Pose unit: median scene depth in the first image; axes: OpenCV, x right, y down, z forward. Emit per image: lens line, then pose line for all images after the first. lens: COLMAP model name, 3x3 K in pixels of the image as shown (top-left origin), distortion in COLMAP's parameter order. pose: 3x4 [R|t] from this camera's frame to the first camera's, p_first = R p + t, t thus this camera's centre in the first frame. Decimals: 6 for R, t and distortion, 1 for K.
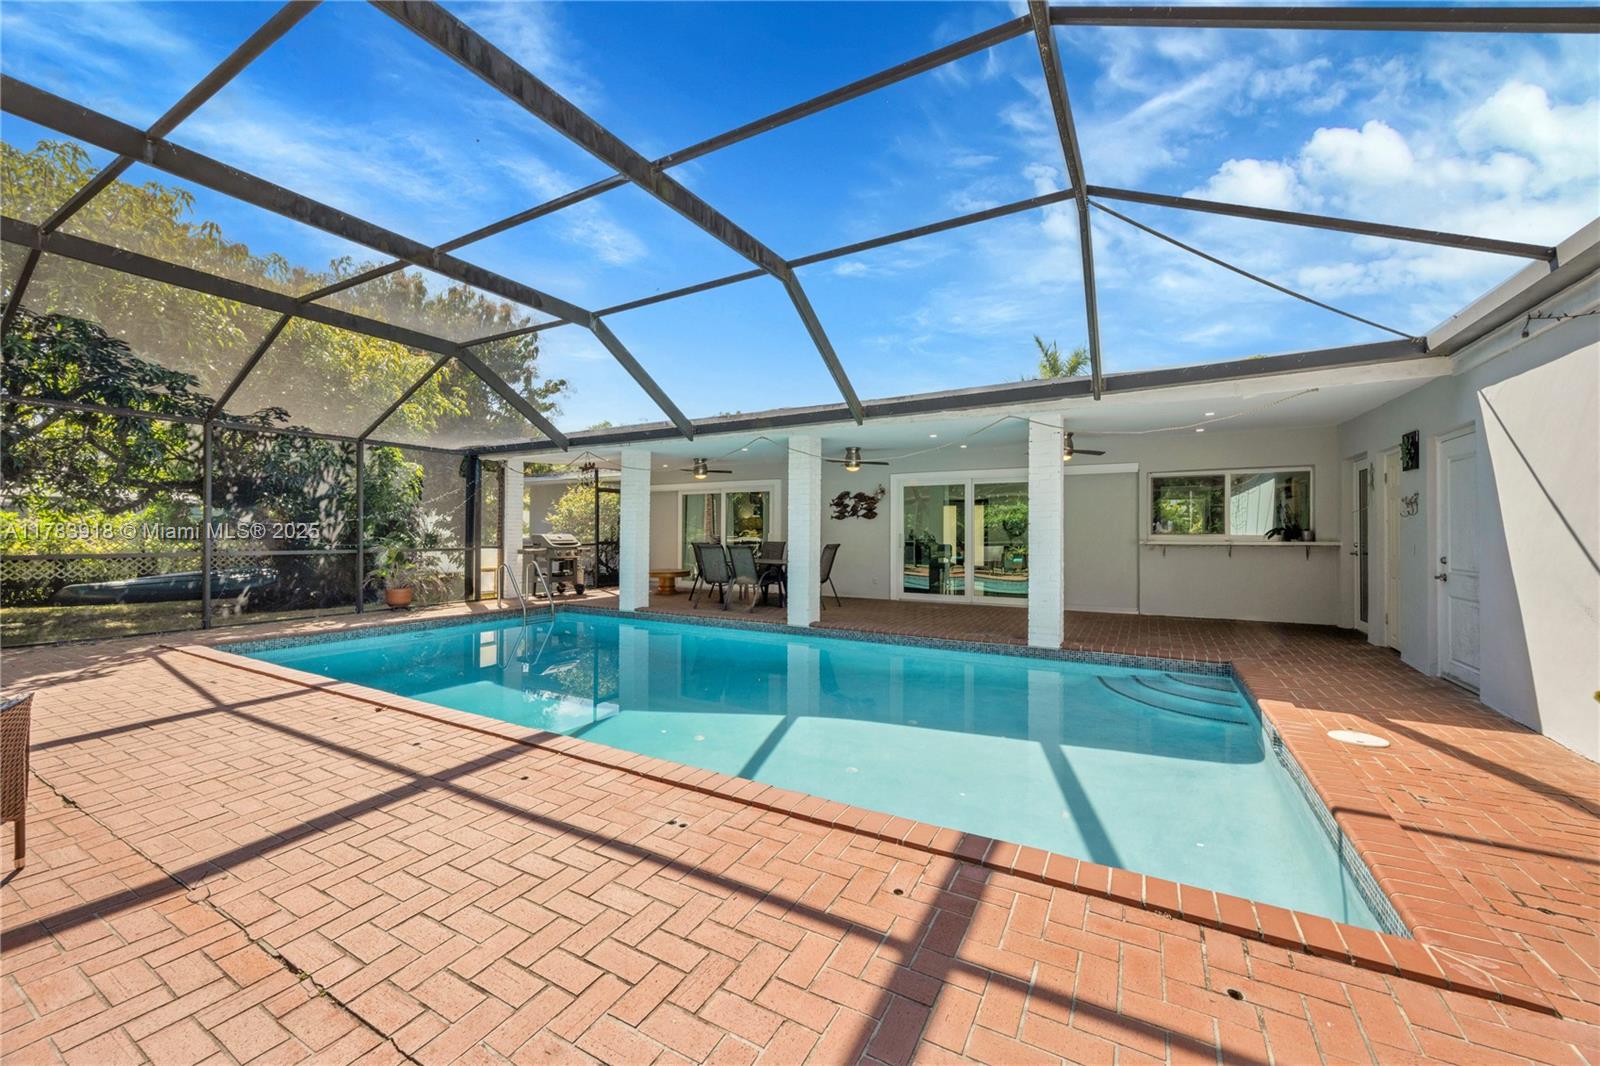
lens RADIAL K [[605.7, 0, 803.1], [0, 605.7, 527.8], [0, 0, 1]] dist [-0.005621, 0.000257]
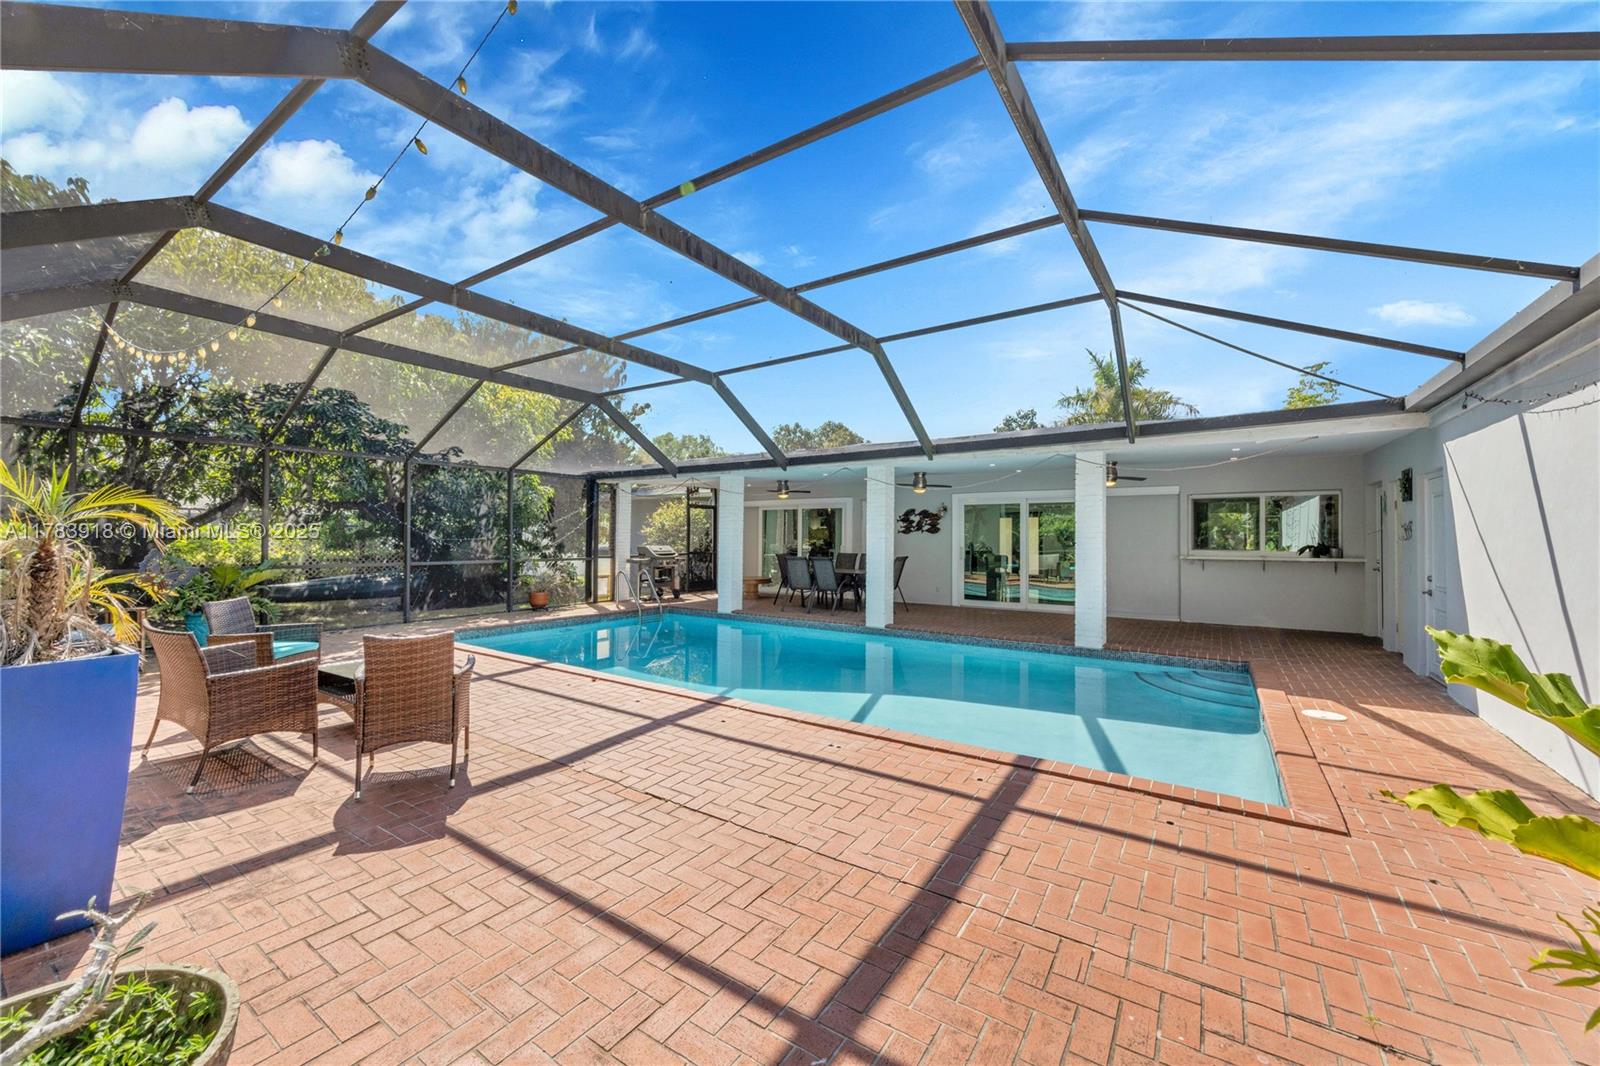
lens RADIAL K [[605.7, 0, 803.1], [0, 605.7, 527.8], [0, 0, 1]] dist [-0.005621, 0.000257]
pose [[0.996513, 0.000712, -0.083429, -0.051925], [-0.001290, 0.999976, -0.006871, -0.024198], [0.083422, 0.006955, 0.996490, -0.195649]]
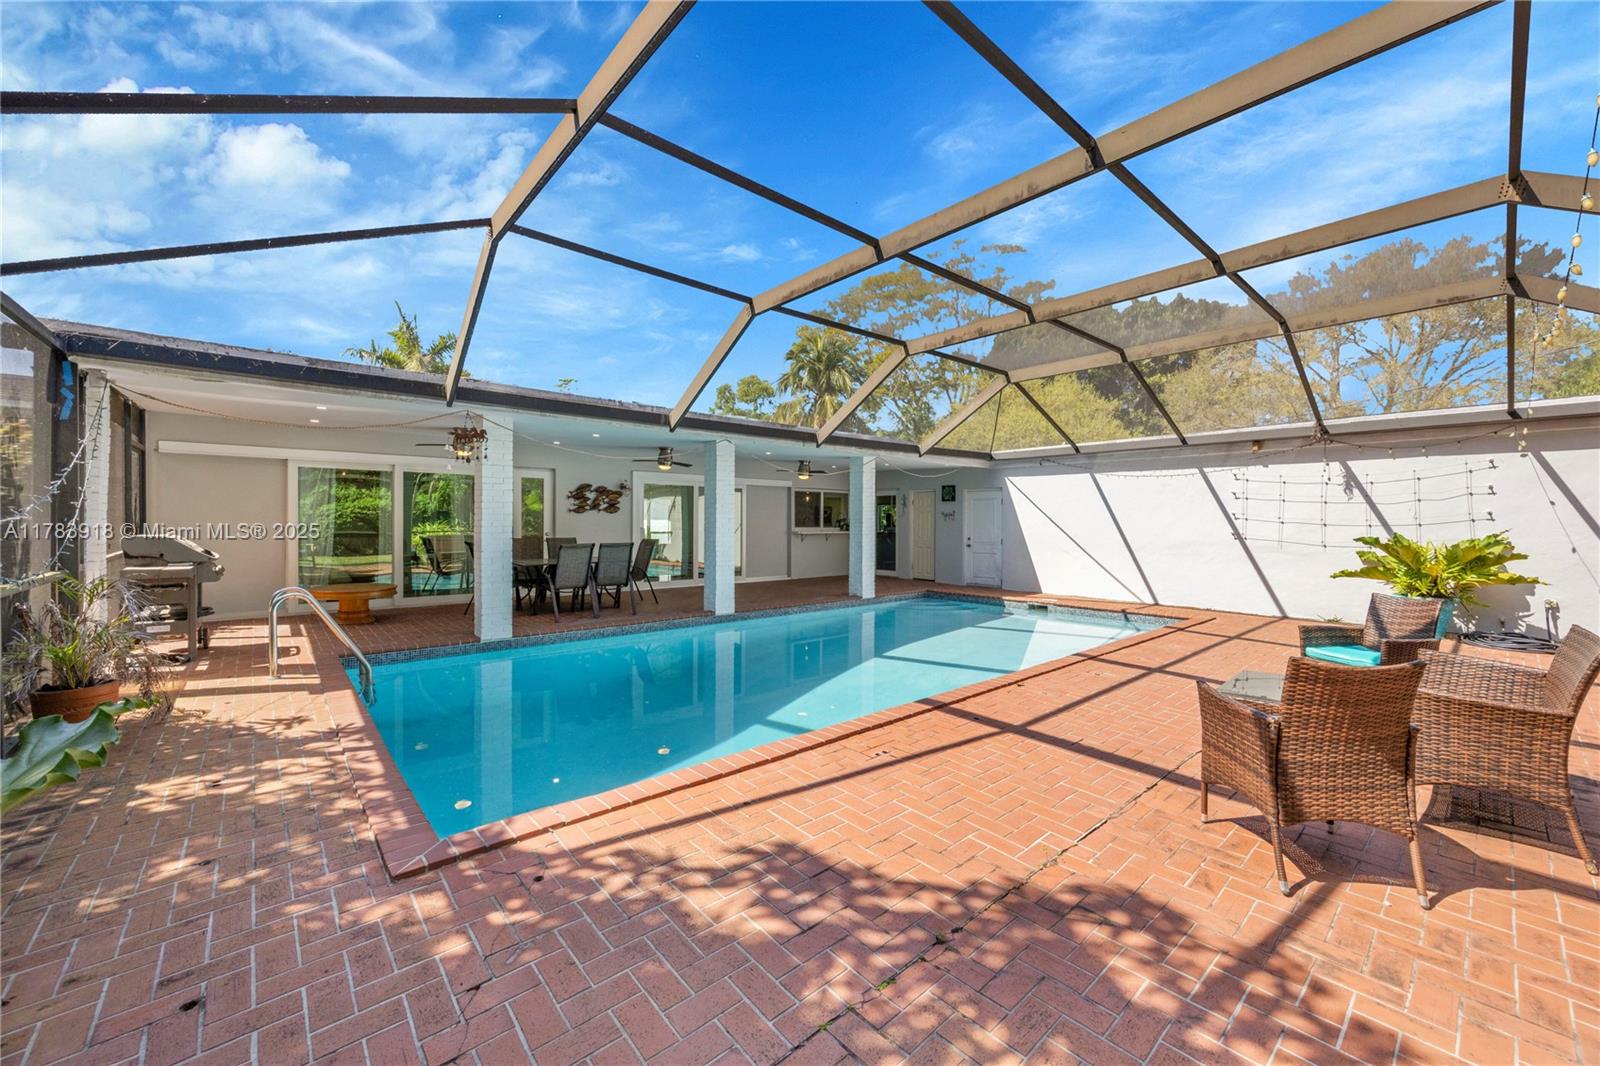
lens RADIAL K [[605.7, 0, 803.1], [0, 605.7, 527.8], [0, 0, 1]] dist [-0.005621, 0.000257]
pose [[0.338368, -0.010439, 0.940956, -1.034663], [-0.011326, 0.999821, 0.015165, -0.012466], [-0.940946, -0.015789, 0.338189, 0.503705]]
